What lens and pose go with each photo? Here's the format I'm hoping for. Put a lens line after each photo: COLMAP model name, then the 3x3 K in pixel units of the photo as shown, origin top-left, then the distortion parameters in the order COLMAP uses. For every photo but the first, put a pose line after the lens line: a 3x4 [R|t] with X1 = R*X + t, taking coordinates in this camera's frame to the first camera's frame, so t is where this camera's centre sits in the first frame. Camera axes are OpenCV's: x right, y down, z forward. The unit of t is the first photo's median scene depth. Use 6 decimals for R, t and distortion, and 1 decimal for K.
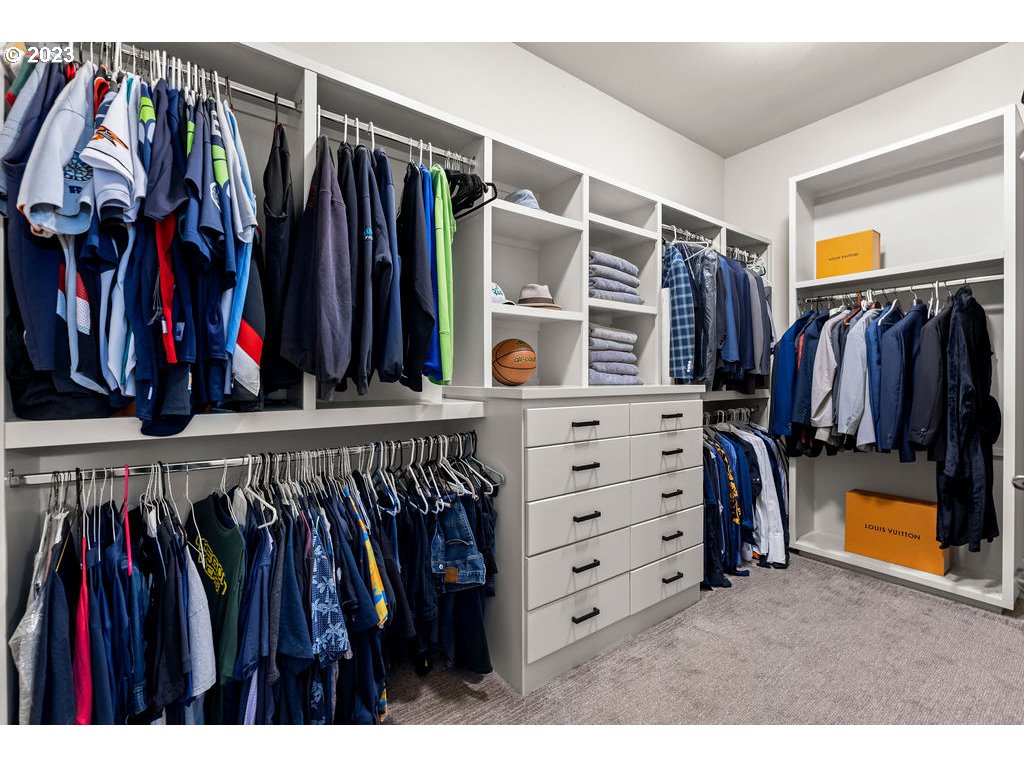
lens RADIAL K [[447.7, 0, 511.0], [0, 447.7, 374.7], [0, 0, 1]] dist [0.000318, 0.000120]
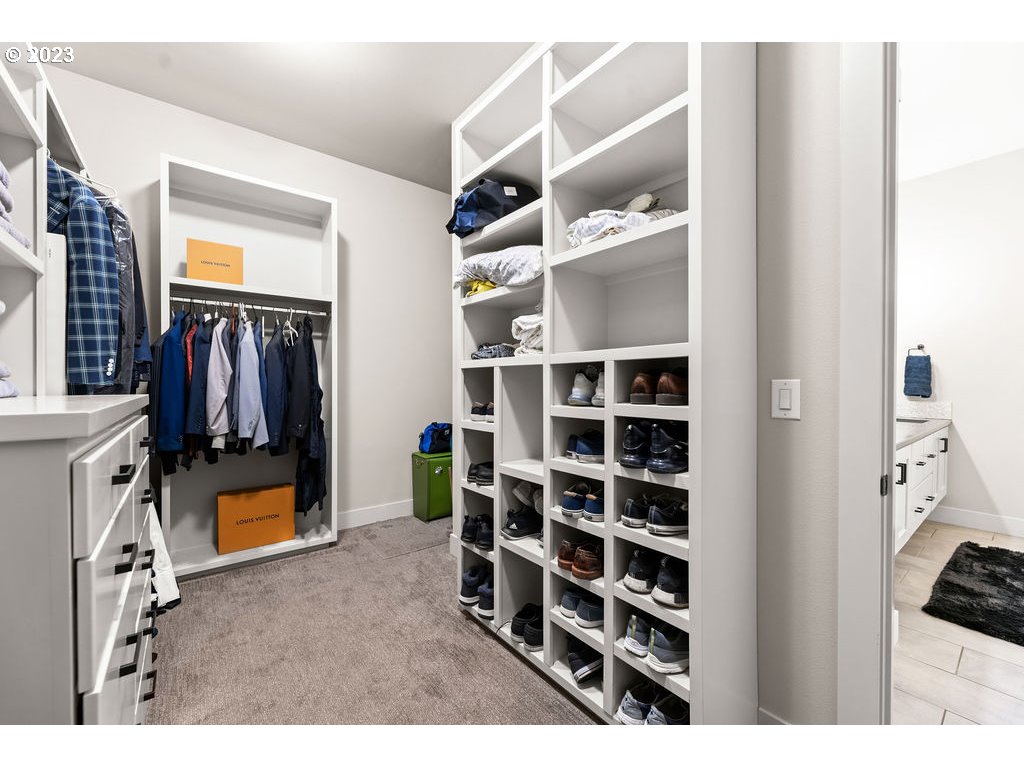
lens RADIAL K [[410.2, 0, 512.0], [0, 410.2, 384.0], [0, 0, 1]] dist [-0.000243, -0.000052]
pose [[-0.039477, -0.000065, 0.999220, -0.231281], [-0.004788, 0.999989, -0.000124, 0.003734], [-0.999209, -0.004789, -0.039477, 0.423029]]
